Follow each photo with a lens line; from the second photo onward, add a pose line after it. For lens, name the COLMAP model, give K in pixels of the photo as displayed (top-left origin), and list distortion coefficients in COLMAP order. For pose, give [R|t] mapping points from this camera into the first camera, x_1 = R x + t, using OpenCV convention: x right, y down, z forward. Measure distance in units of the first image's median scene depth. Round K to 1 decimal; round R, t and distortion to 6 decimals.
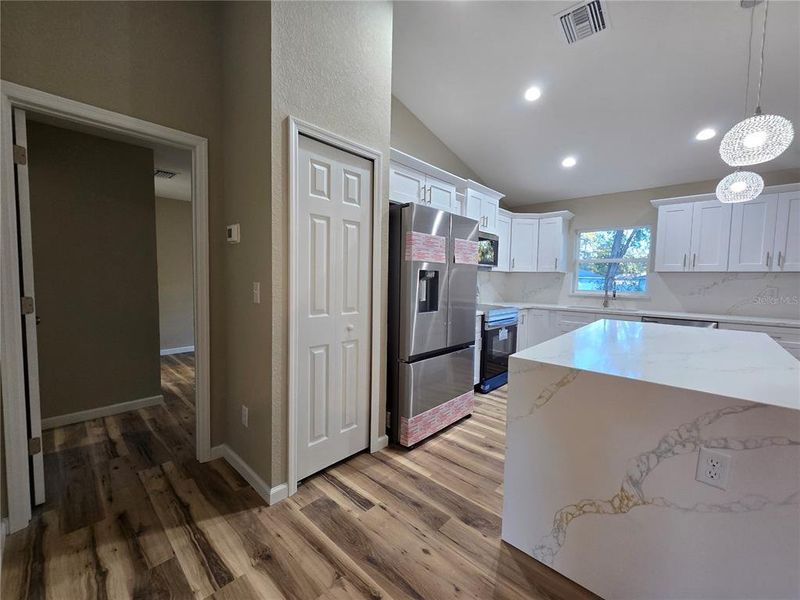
lens RADIAL K [[327.8, 0, 400.1], [0, 327.8, 298.0], [0, 0, 1]] dist [-0.005947, 0.001306]
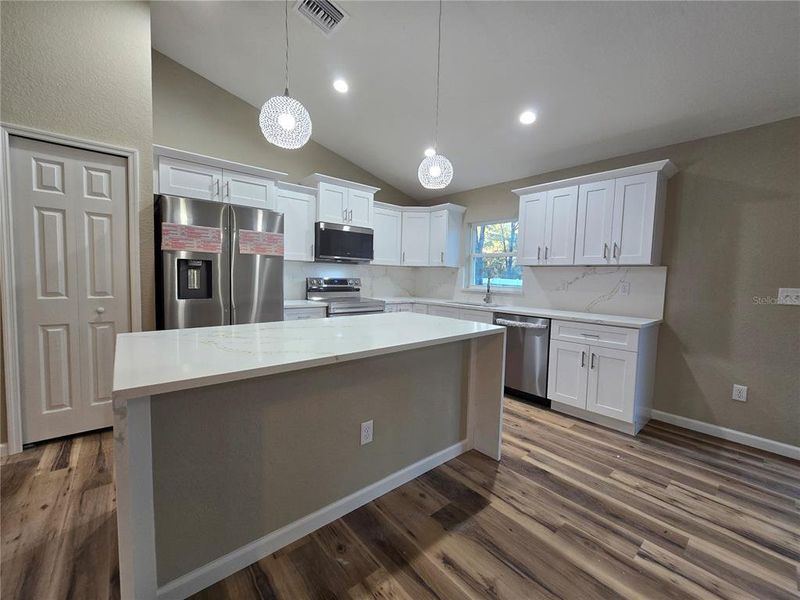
lens RADIAL K [[327.8, 0, 400.1], [0, 327.8, 298.0], [0, 0, 1]] dist [-0.005947, 0.001306]
pose [[0.992924, 0.017445, -0.117465, 0.951714], [-0.016964, 0.999843, 0.005098, 0.025670], [0.117535, -0.003069, 0.993064, 0.027951]]
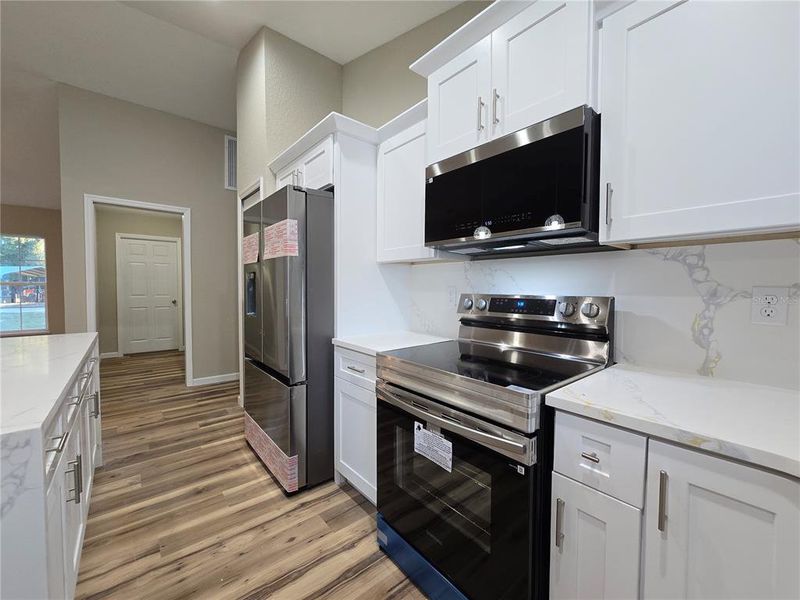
lens RADIAL K [[327.8, 0, 400.1], [0, 327.8, 298.0], [0, 0, 1]] dist [-0.005947, 0.001306]
pose [[-0.128426, 0.017090, -0.991572, 1.086540], [-0.065971, 0.997490, 0.025736, -0.067957], [0.989522, 0.068720, -0.126976, 1.708237]]
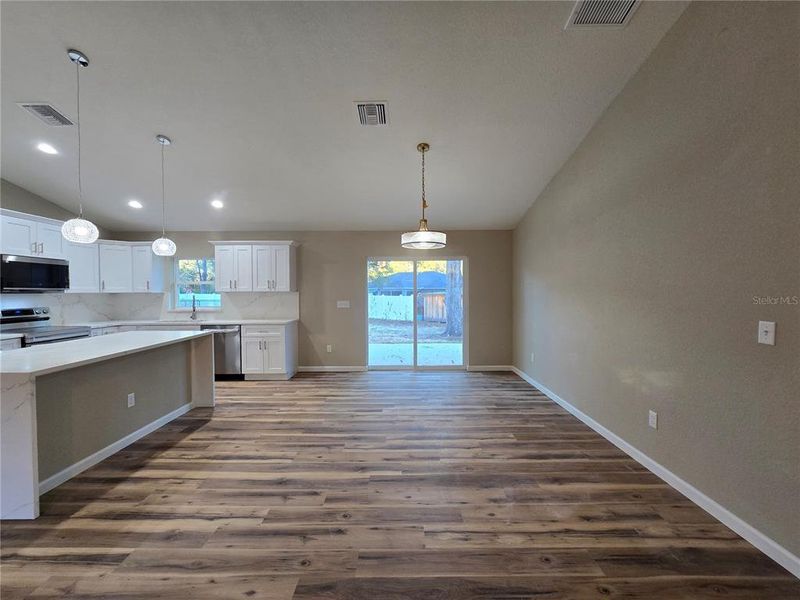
lens RADIAL K [[327.8, 0, 400.1], [0, 327.8, 298.0], [0, 0, 1]] dist [-0.005947, 0.001306]
pose [[0.736031, -0.034608, 0.676063, 0.706971], [0.058488, 0.998209, -0.012578, 0.015708], [-0.674417, 0.048799, 0.736737, -0.957906]]
